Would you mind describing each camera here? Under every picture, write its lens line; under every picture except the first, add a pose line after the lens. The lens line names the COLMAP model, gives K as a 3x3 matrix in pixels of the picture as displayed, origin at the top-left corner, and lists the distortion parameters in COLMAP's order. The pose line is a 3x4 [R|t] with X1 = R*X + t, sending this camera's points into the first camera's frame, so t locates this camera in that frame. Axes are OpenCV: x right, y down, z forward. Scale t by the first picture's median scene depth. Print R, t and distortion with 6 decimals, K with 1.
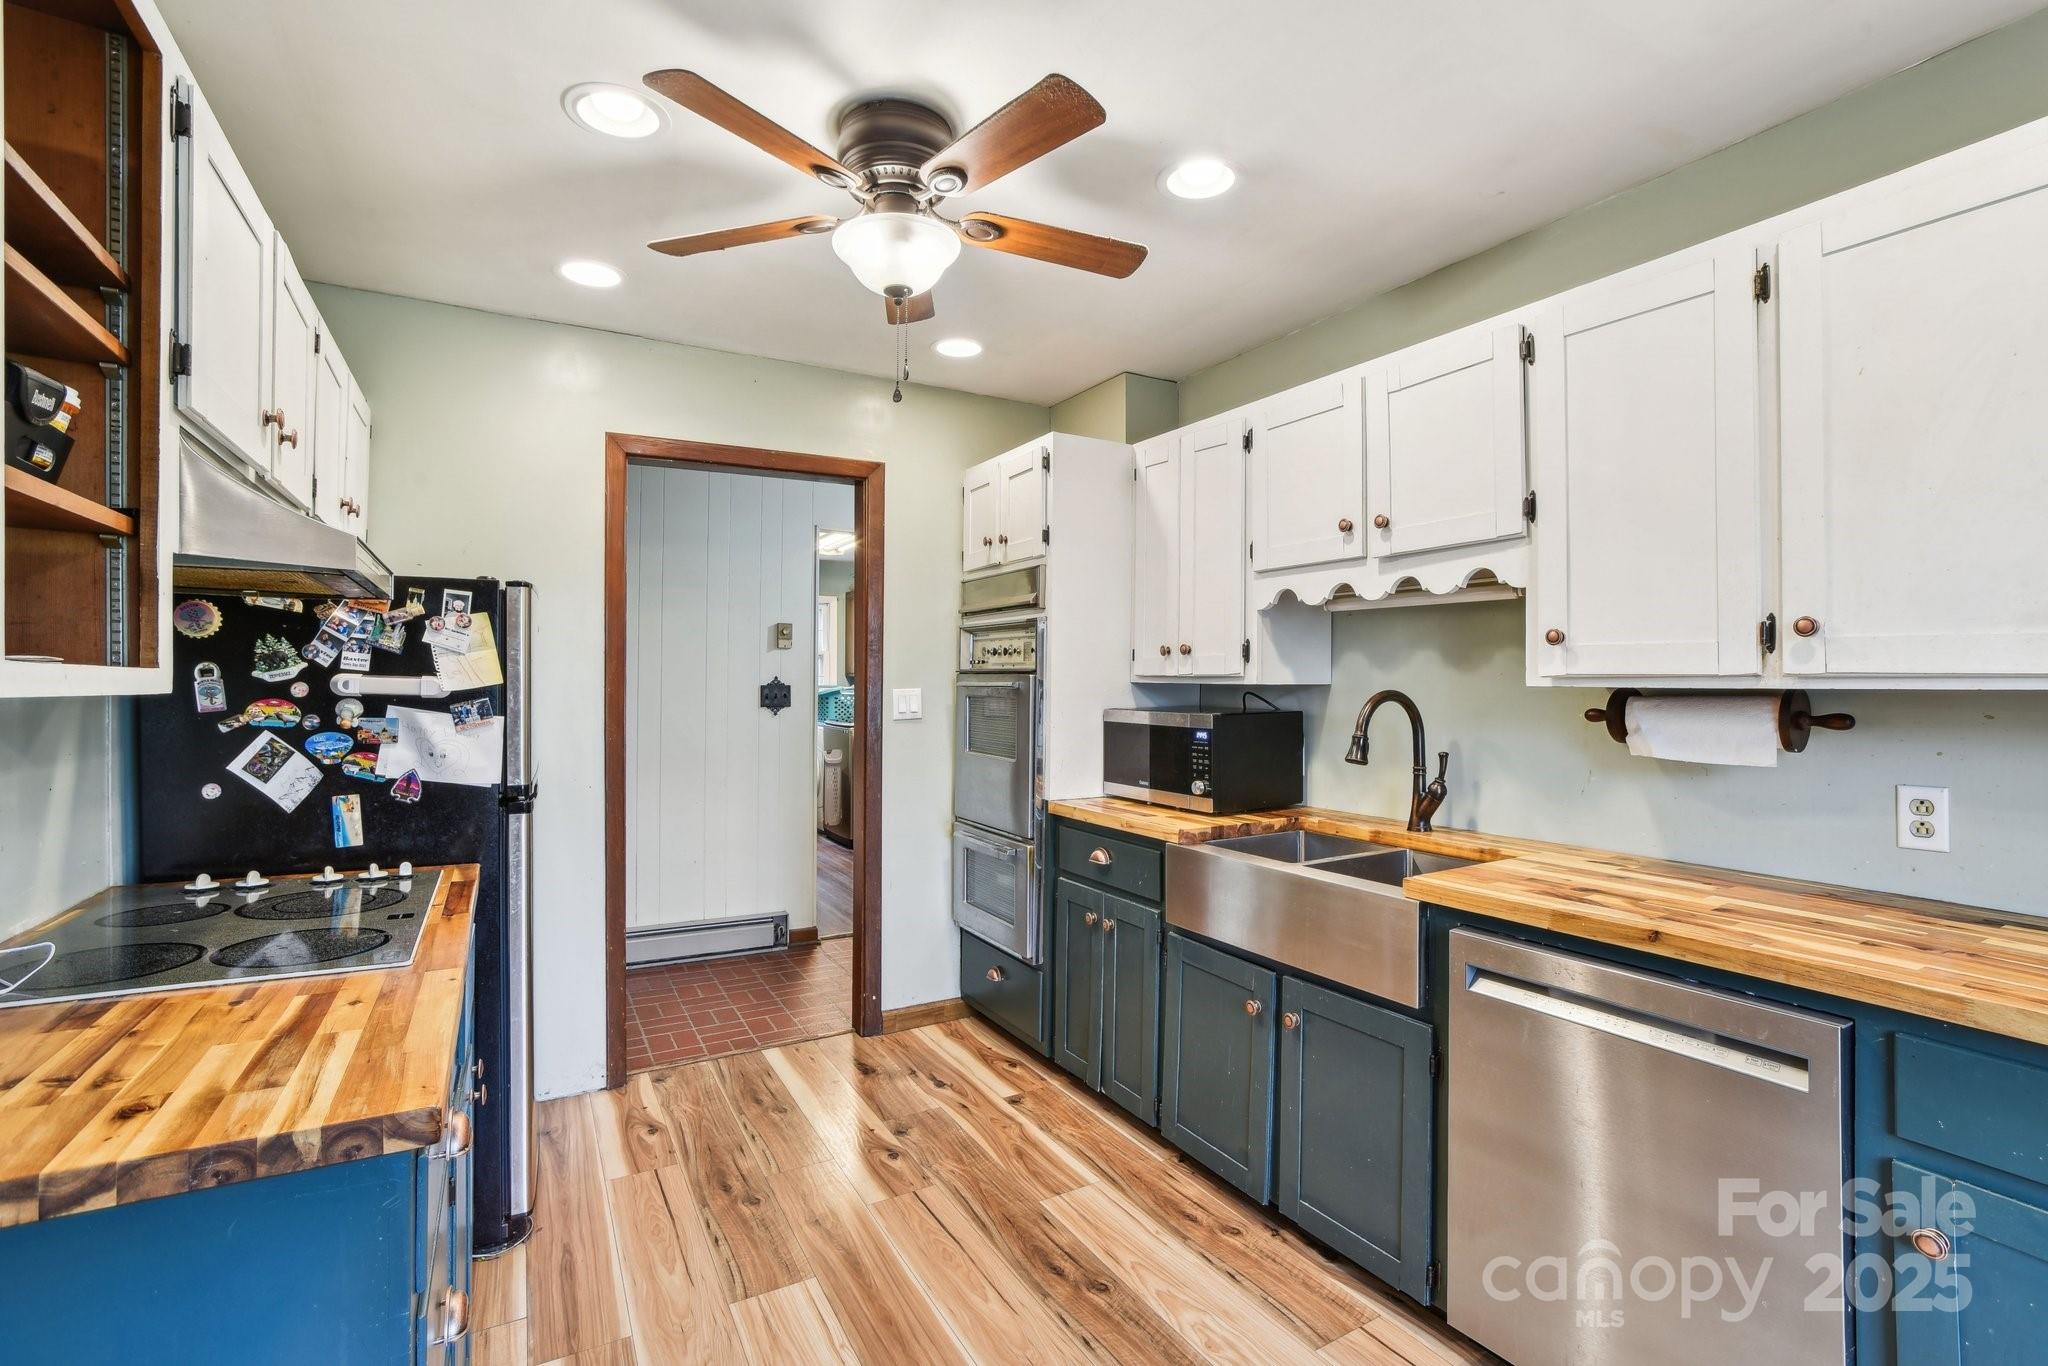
lens RADIAL K [[921.4, 0, 1039.9], [0, 921.4, 682.2], [0, 0, 1]] dist [-0.068570, 0.021539]
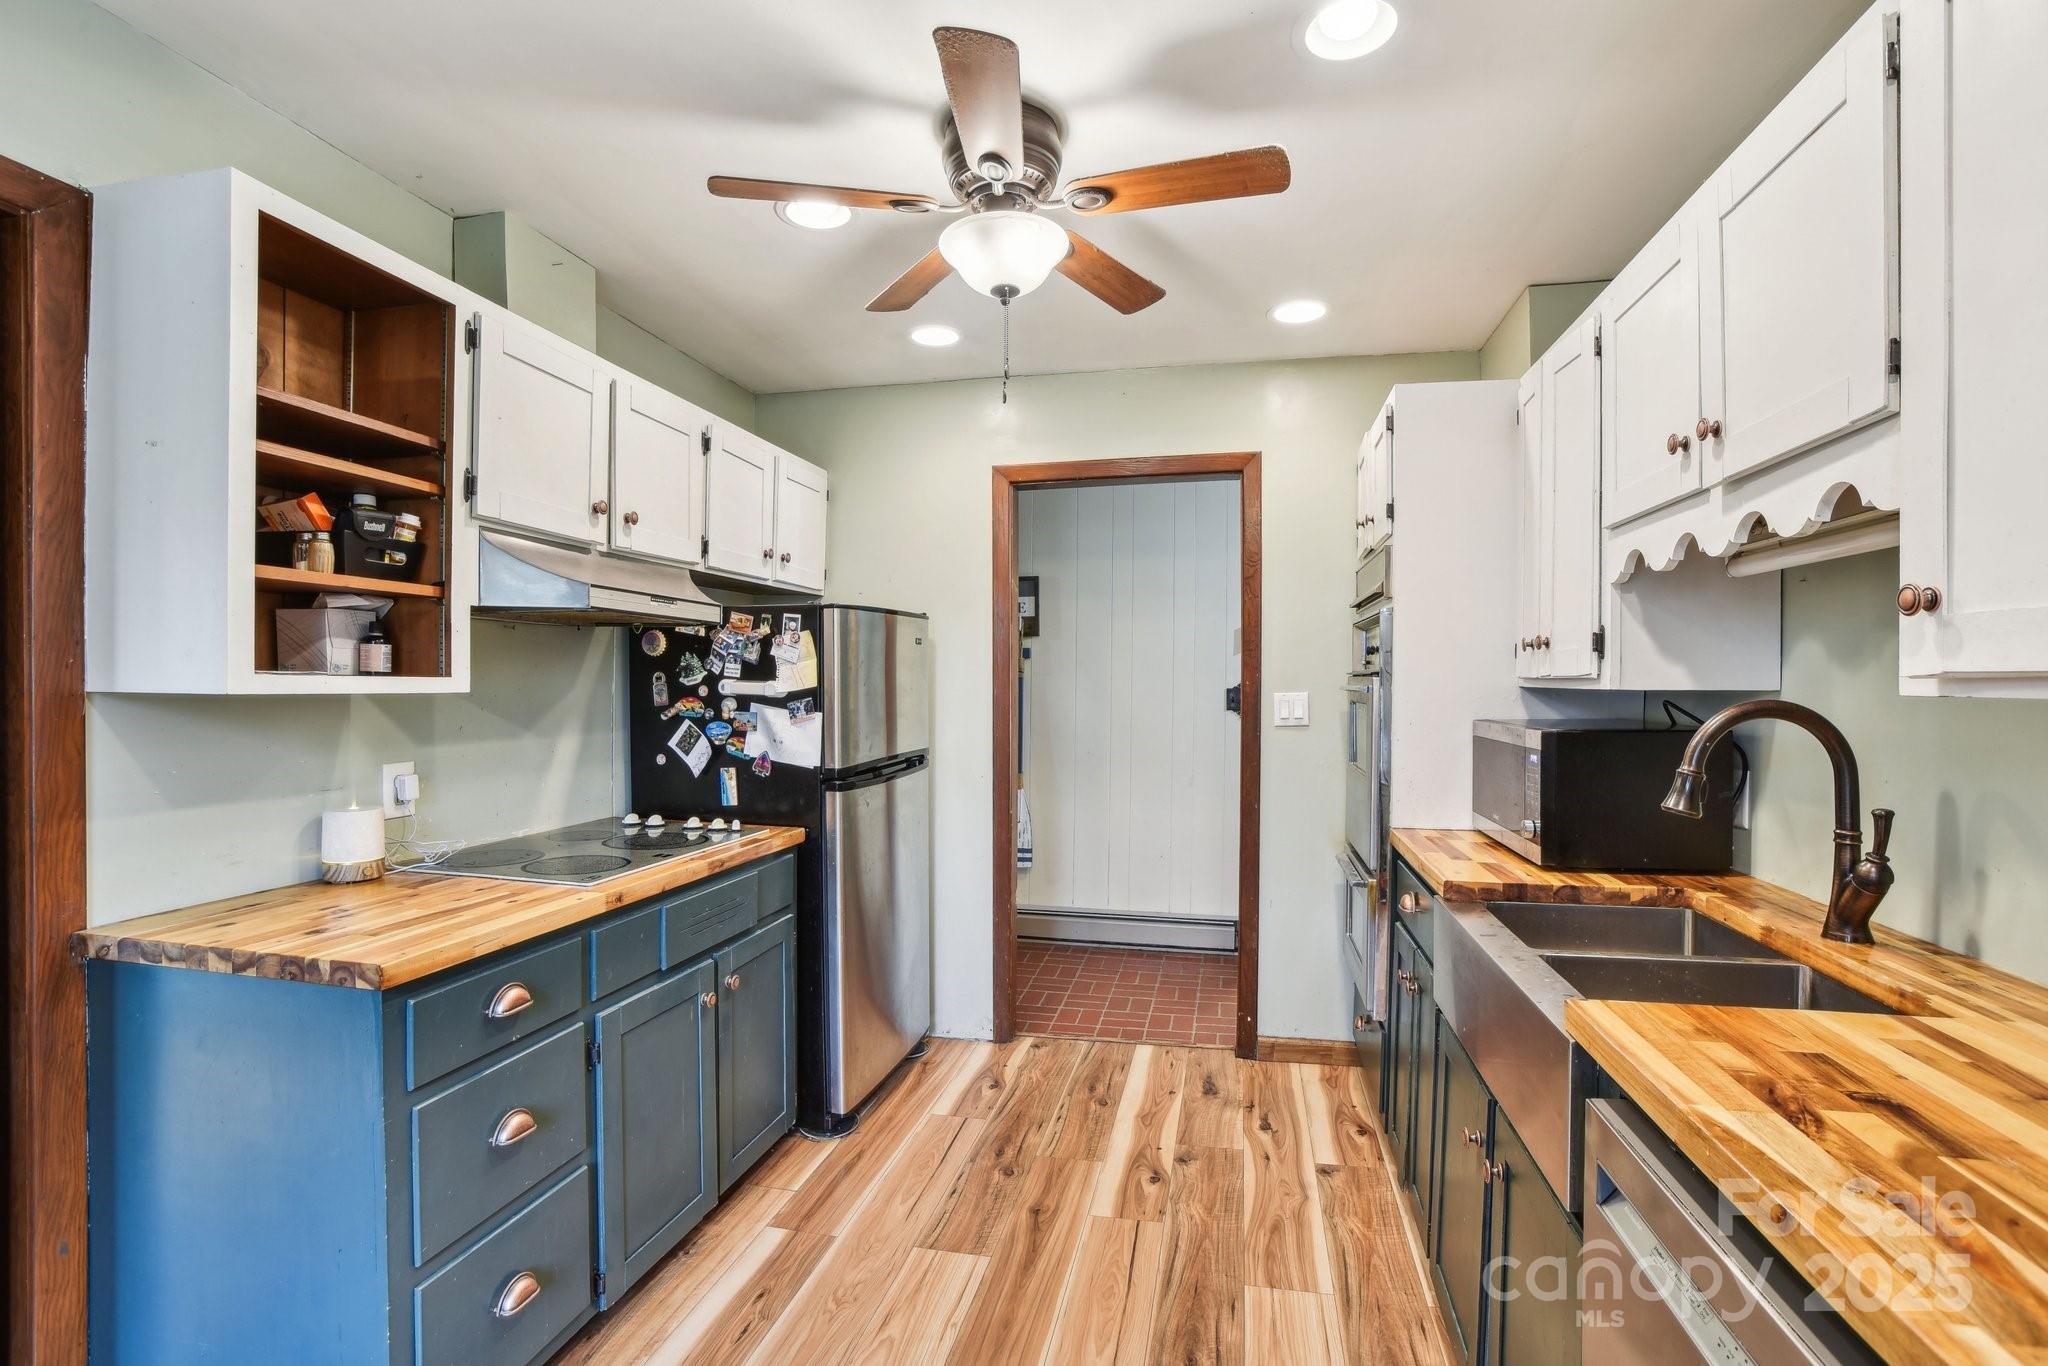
lens RADIAL K [[919.5, 0, 1037.8], [0, 919.5, 685.5], [0, 0, 1]] dist [-0.072684, 0.027425]
pose [[0.737389, 0.001167, -0.675467, 0.504441], [-0.000521, 0.999999, 0.001159, -0.001821], [0.675468, -0.000503, 0.737389, 0.274137]]
